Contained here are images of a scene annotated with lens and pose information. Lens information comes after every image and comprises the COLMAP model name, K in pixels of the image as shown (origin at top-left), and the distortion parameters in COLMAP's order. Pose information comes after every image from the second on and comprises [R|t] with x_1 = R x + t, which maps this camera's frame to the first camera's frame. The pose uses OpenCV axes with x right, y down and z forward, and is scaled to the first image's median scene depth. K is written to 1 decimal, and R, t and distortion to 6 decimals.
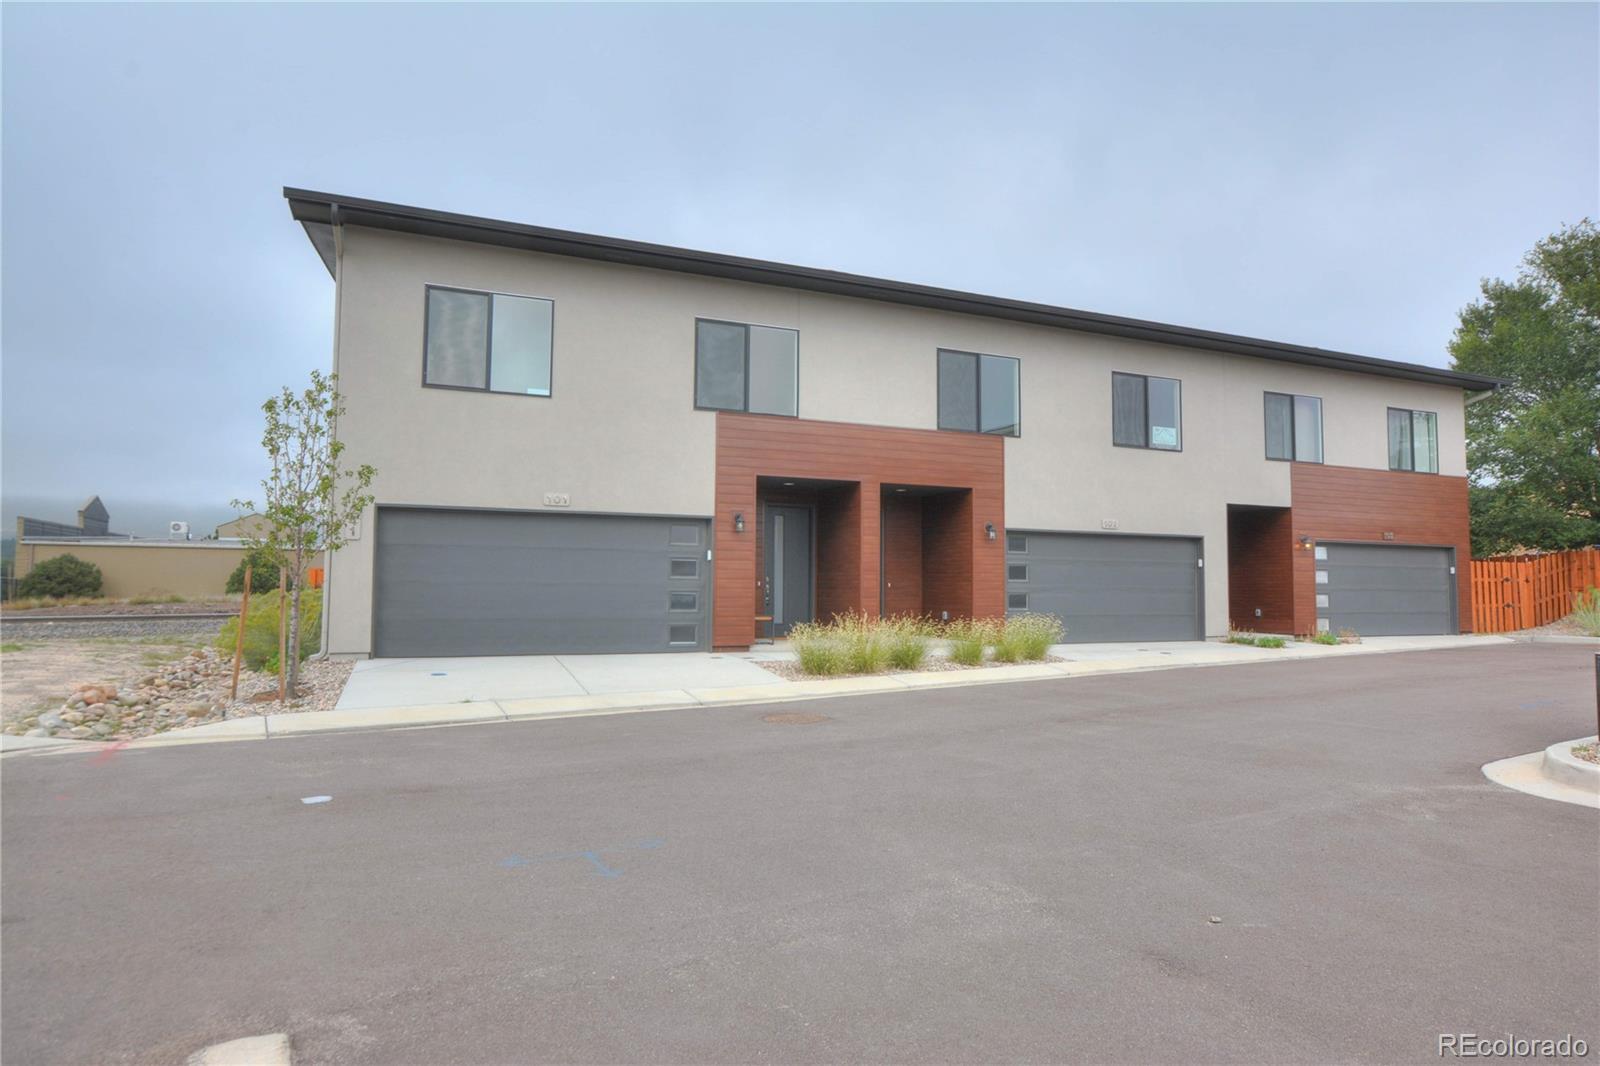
lens RADIAL K [[966.0, 0, 801.0], [0, 966.0, 540.0], [0, 0, 1]] dist [0.001966, 0.001589]
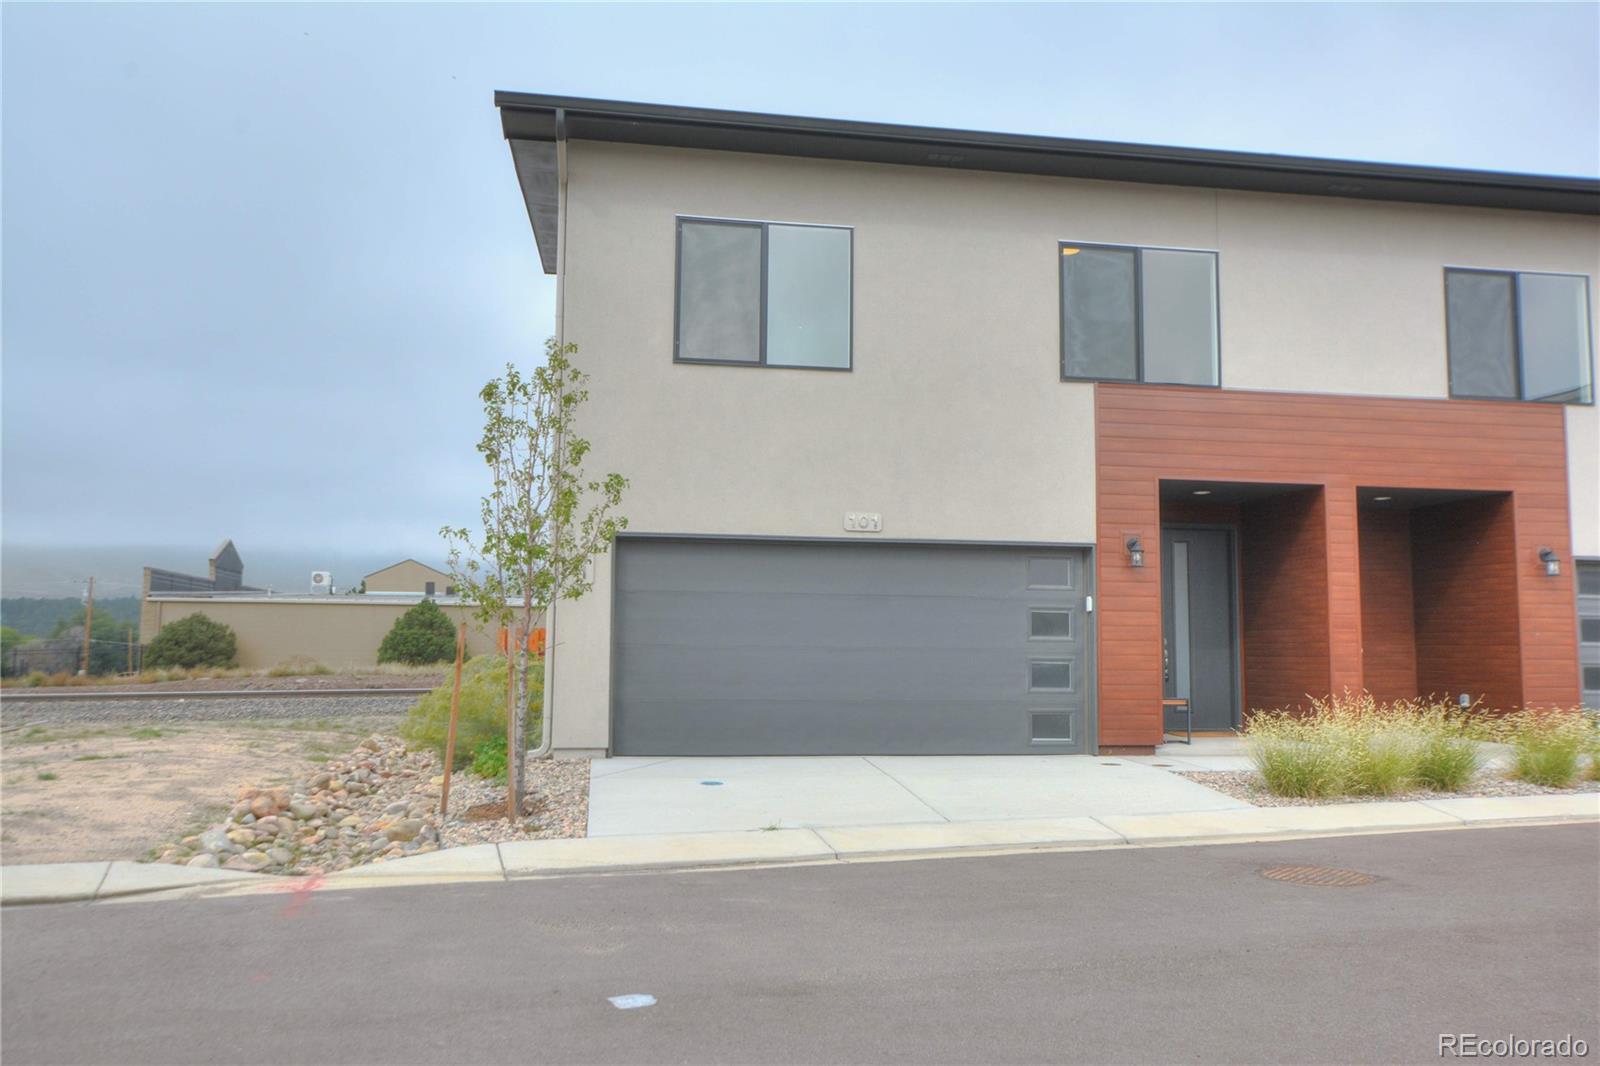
lens RADIAL K [[1359.7, 0, 800.0], [0, 1359.7, 533.0], [0, 0, 1]] dist [-0.006162, 0.096972]
pose [[0.973661, -0.020131, -0.227110, -0.076433], [0.010846, 0.999056, -0.042057, 0.004584], [0.227743, 0.038486, 0.972960, 0.069743]]
